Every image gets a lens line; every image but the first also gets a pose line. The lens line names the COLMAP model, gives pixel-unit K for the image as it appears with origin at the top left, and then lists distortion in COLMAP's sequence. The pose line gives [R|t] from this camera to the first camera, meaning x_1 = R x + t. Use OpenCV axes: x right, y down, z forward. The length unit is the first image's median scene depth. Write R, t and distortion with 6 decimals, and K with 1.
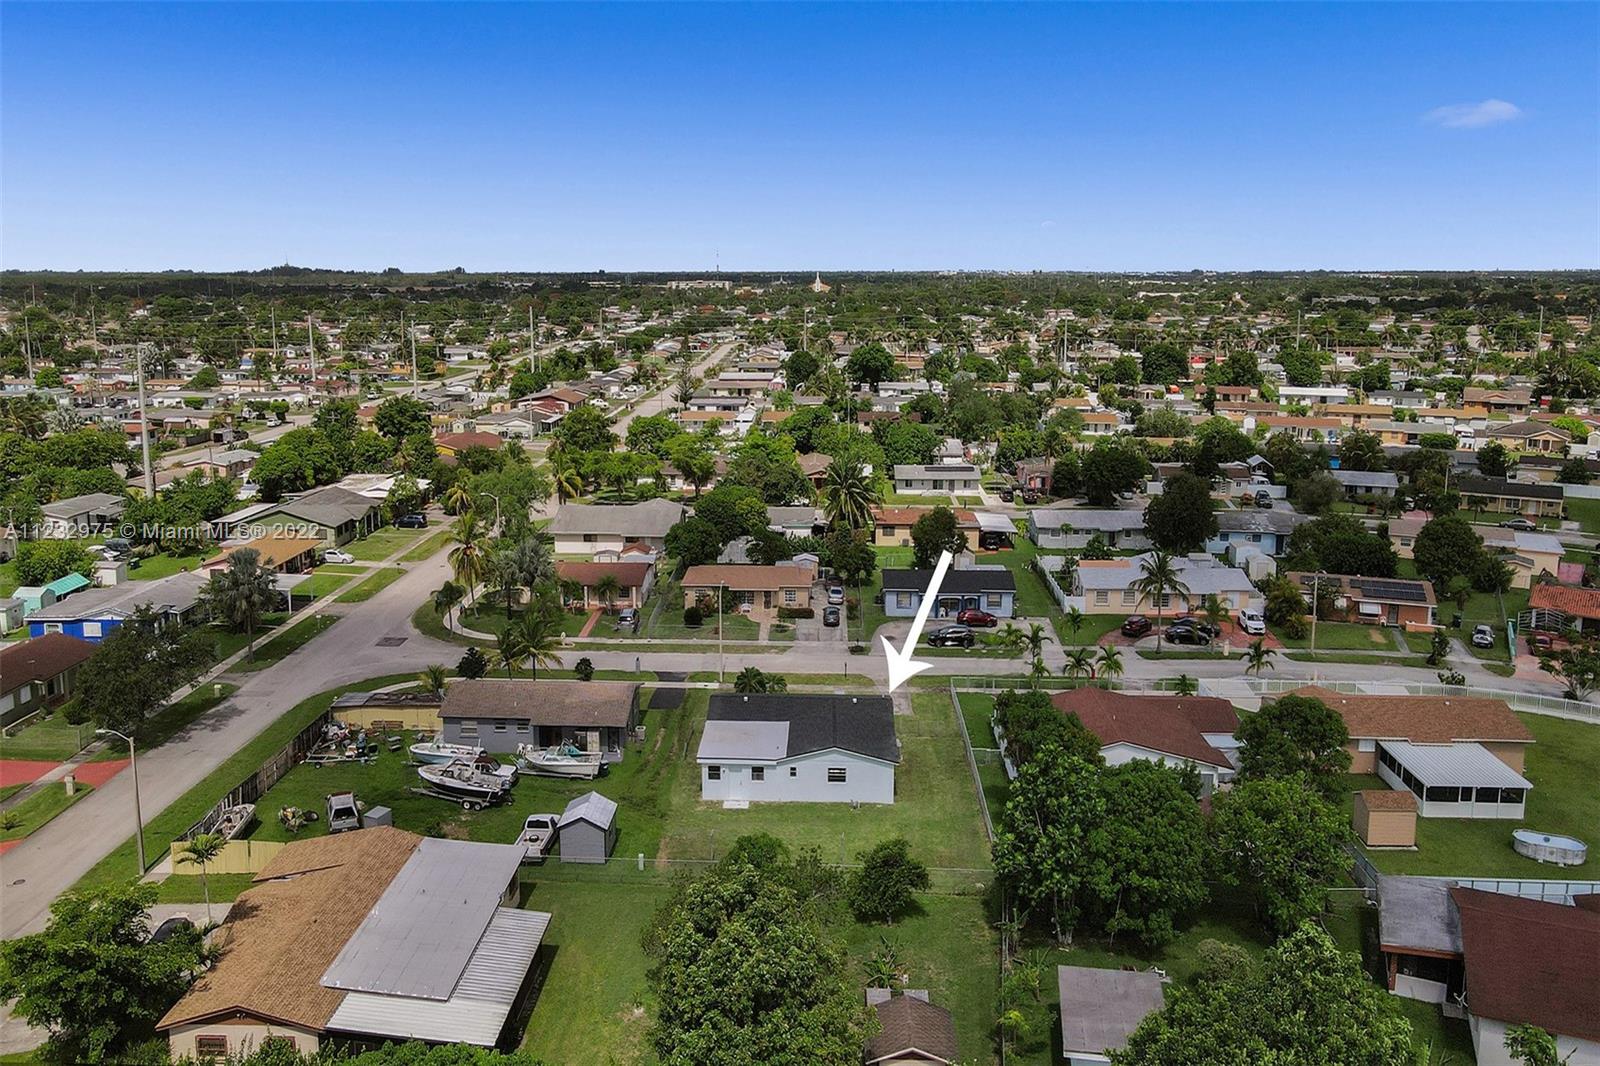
lens RADIAL K [[1185.8, 0, 785.9], [0, 1185.8, 526.8], [0, 0, 1]] dist [0.001399, 0.012145]
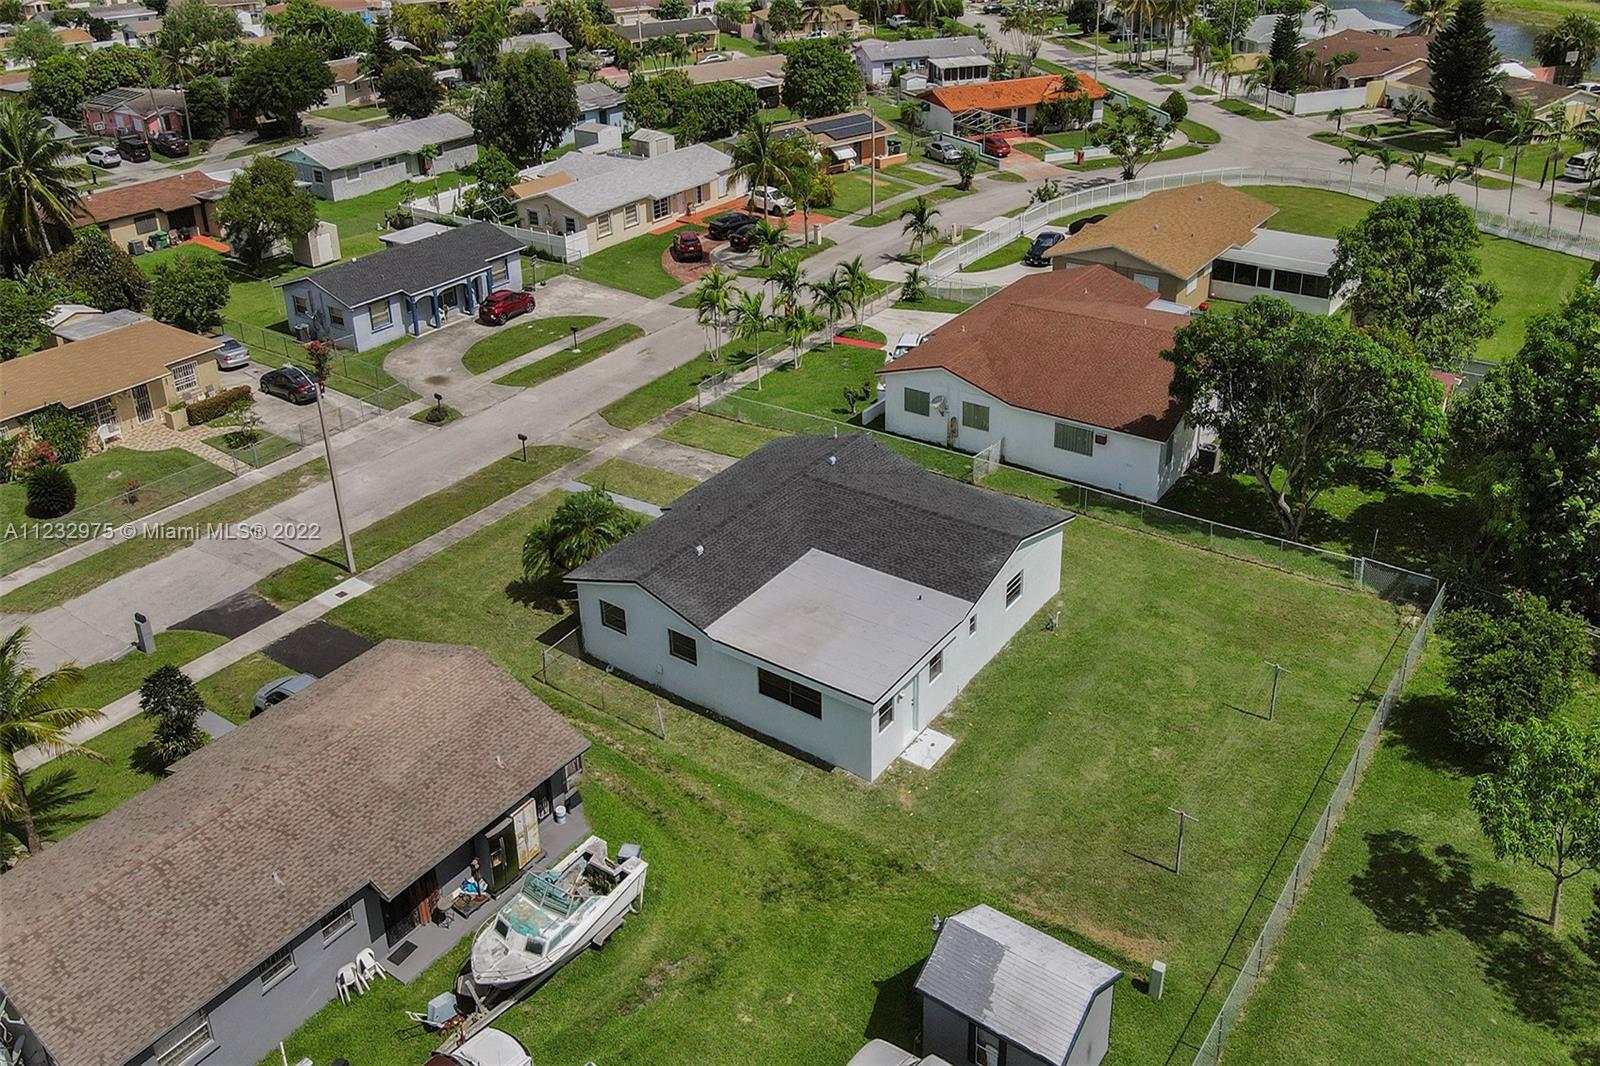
lens RADIAL K [[1221.6, 0, 768.5], [0, 1221.6, 529.1], [0, 0, 1]] dist [-0.008759, 0.015750]
pose [[0.572853, -0.428181, 0.698928, -0.230667], [0.219338, 0.901689, 0.372624, -0.021492], [-0.789766, -0.060157, 0.610452, 0.465942]]
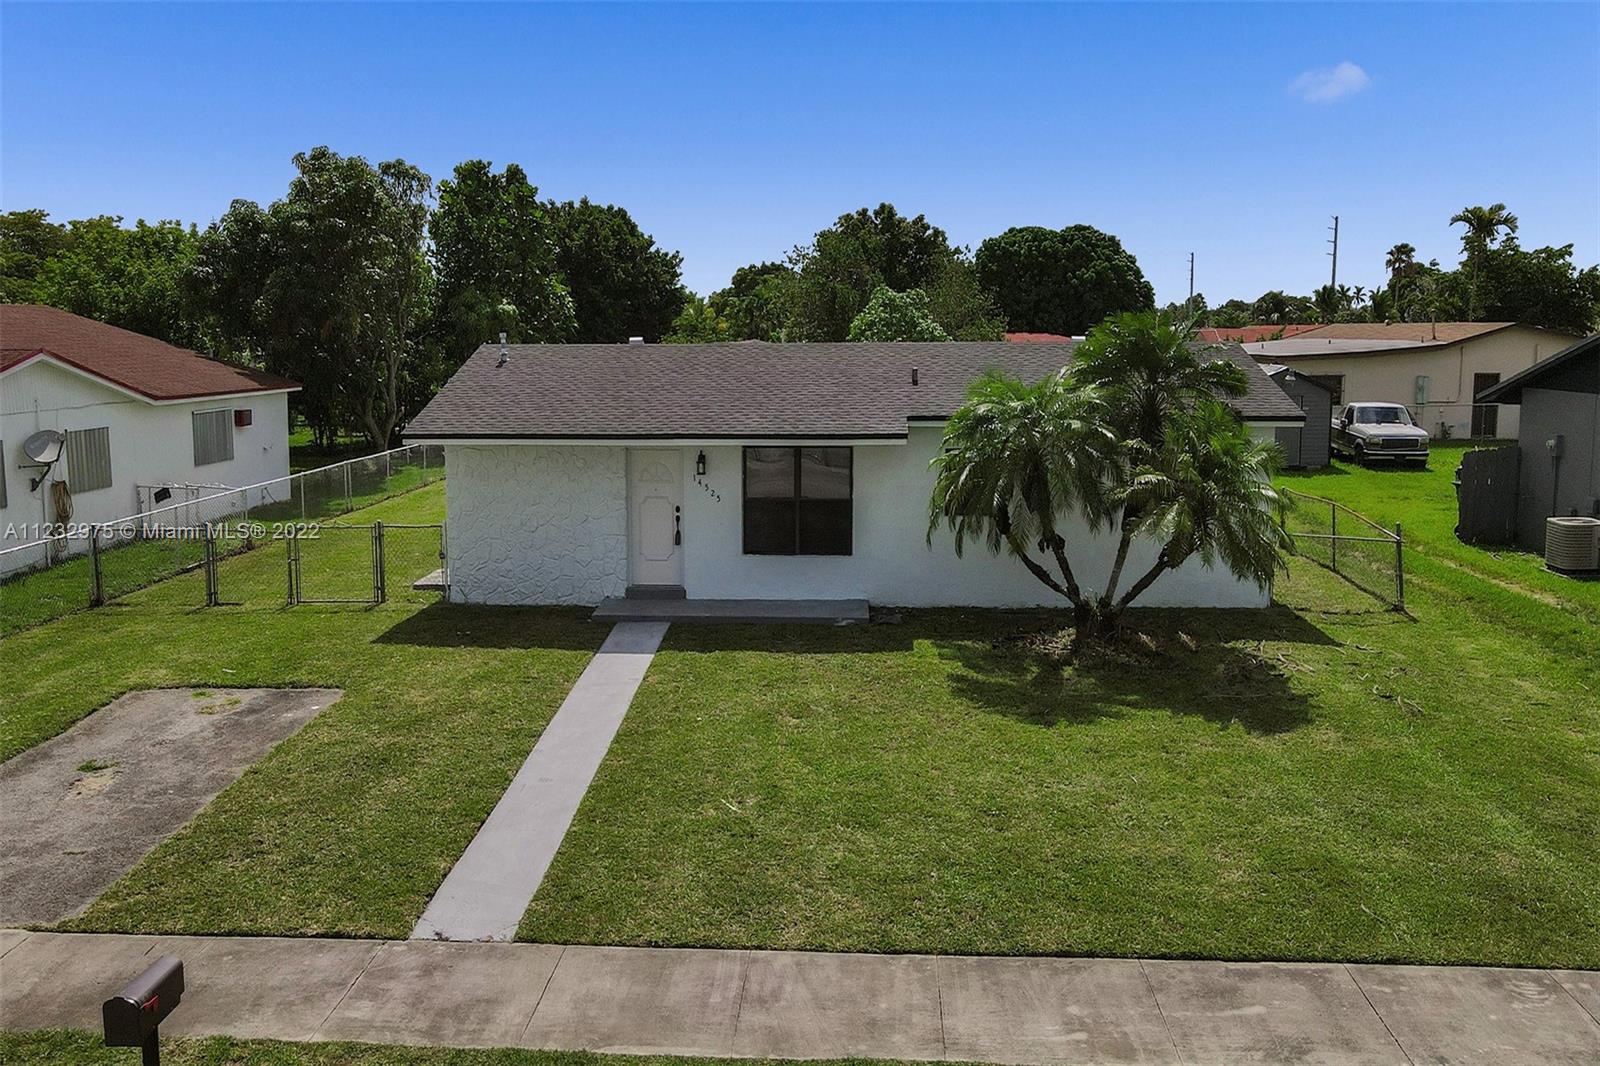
lens RADIAL K [[1270.5, 0, 779.7], [0, 1270.5, 533.5], [0, 0, 1]] dist [0.005478, 0.009269]
pose [[-0.999782, -0.000465, 0.020859, 0.015195], [0.007066, 0.933124, 0.359485, 0.059244], [-0.019631, 0.359554, -0.932918, 0.847417]]
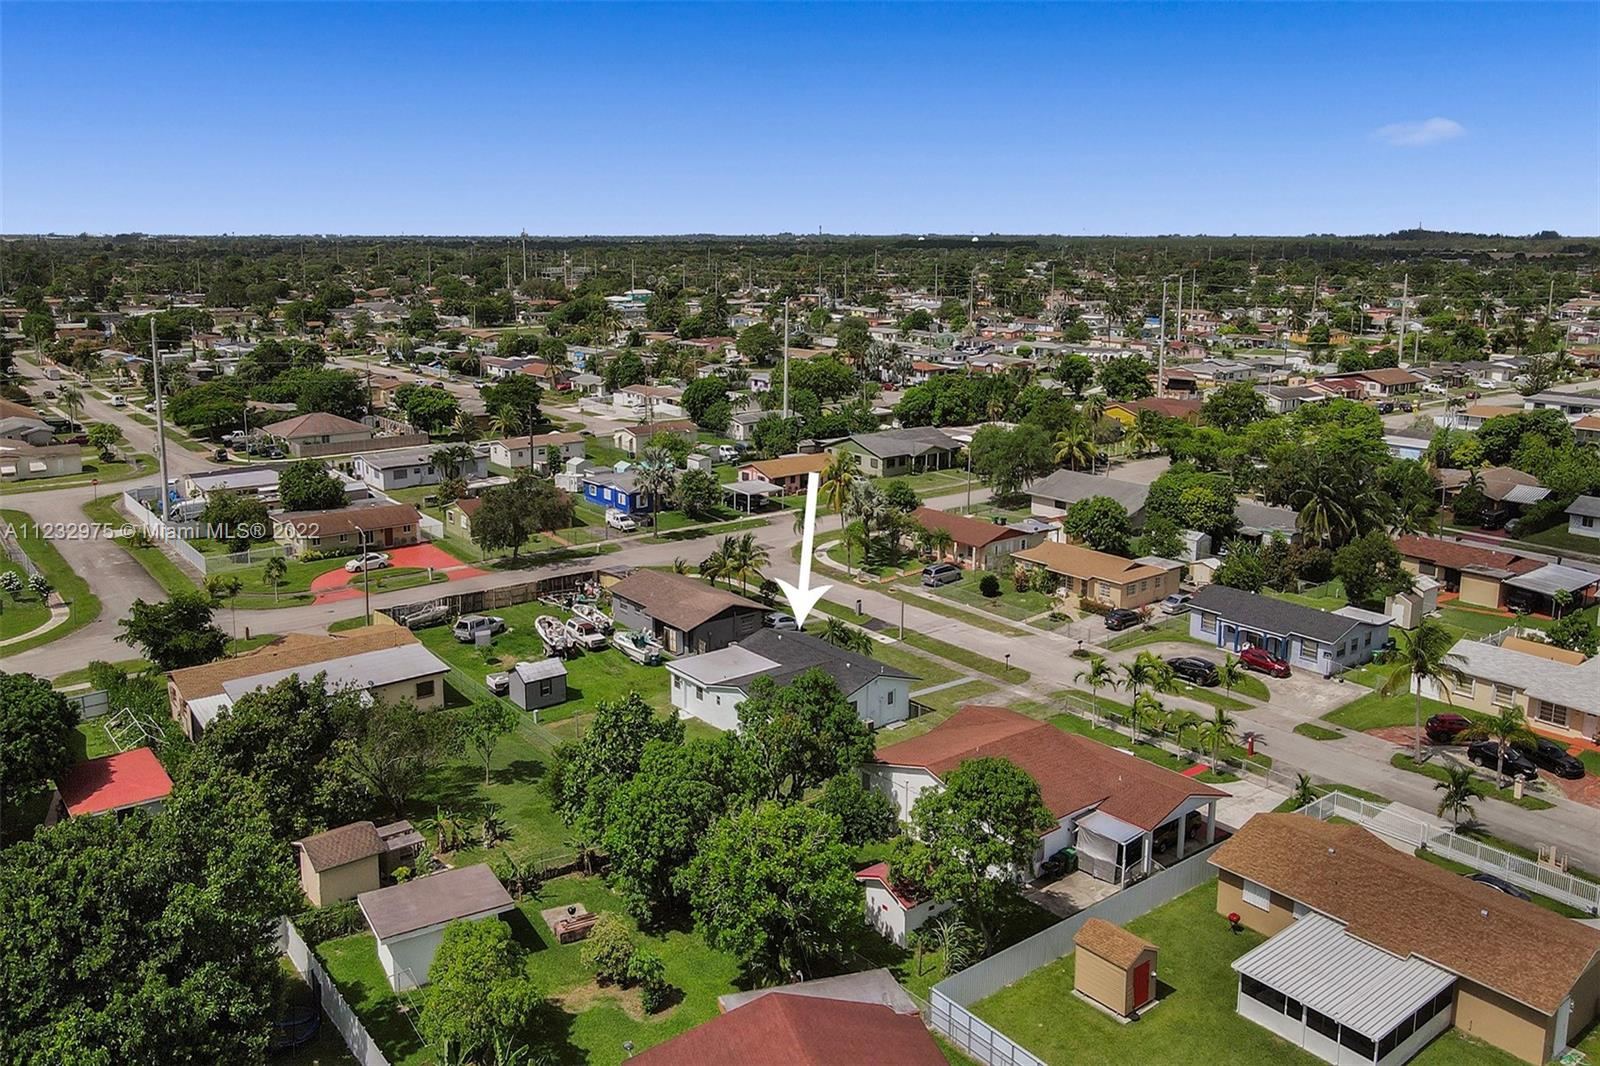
lens RADIAL K [[1221.6, 0, 768.5], [0, 1221.6, 529.1], [0, 0, 1]] dist [-0.008759, 0.015750]
pose [[0.633732, 0.179170, -0.752517, 0.506711], [-0.160618, 0.982083, 0.098565, -0.035778], [0.756694, 0.058404, 0.651155, 0.192420]]
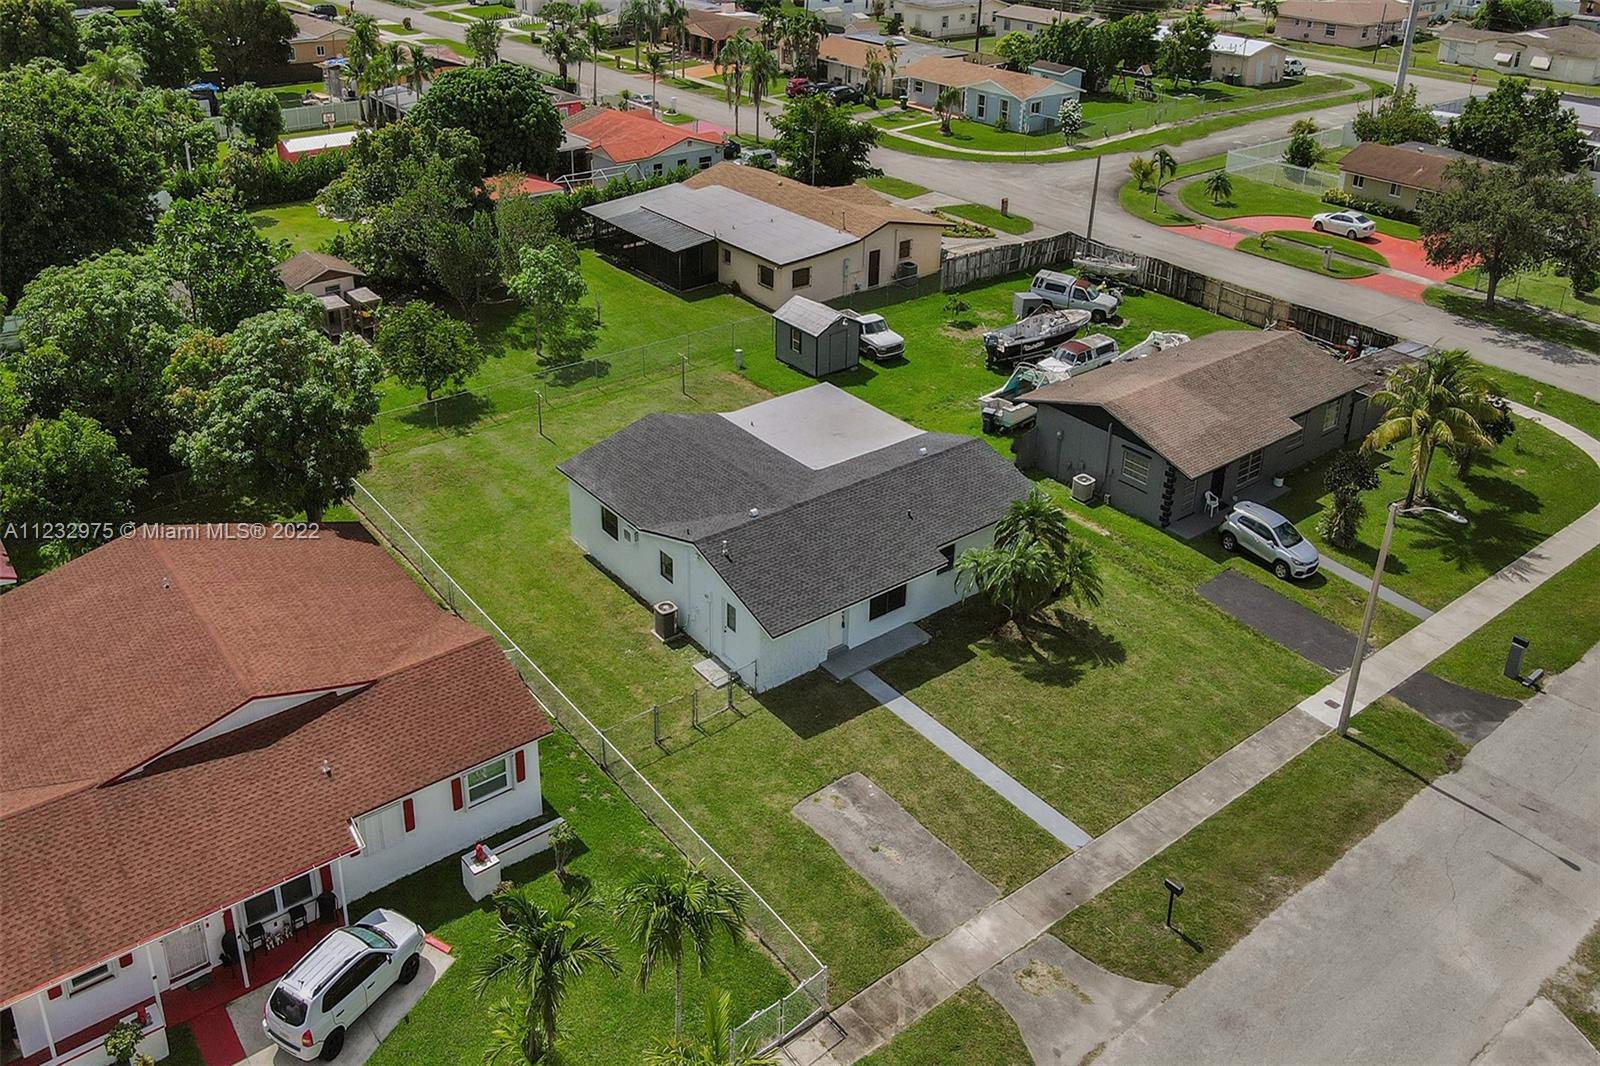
lens RADIAL K [[1221.6, 0, 768.5], [0, 1221.6, 529.1], [0, 0, 1]] dist [-0.008759, 0.015750]
pose [[-0.768295, 0.308931, -0.560611, 0.215957], [-0.153810, 0.761061, 0.630181, -0.100284], [0.621342, 0.570392, -0.537203, 0.846753]]
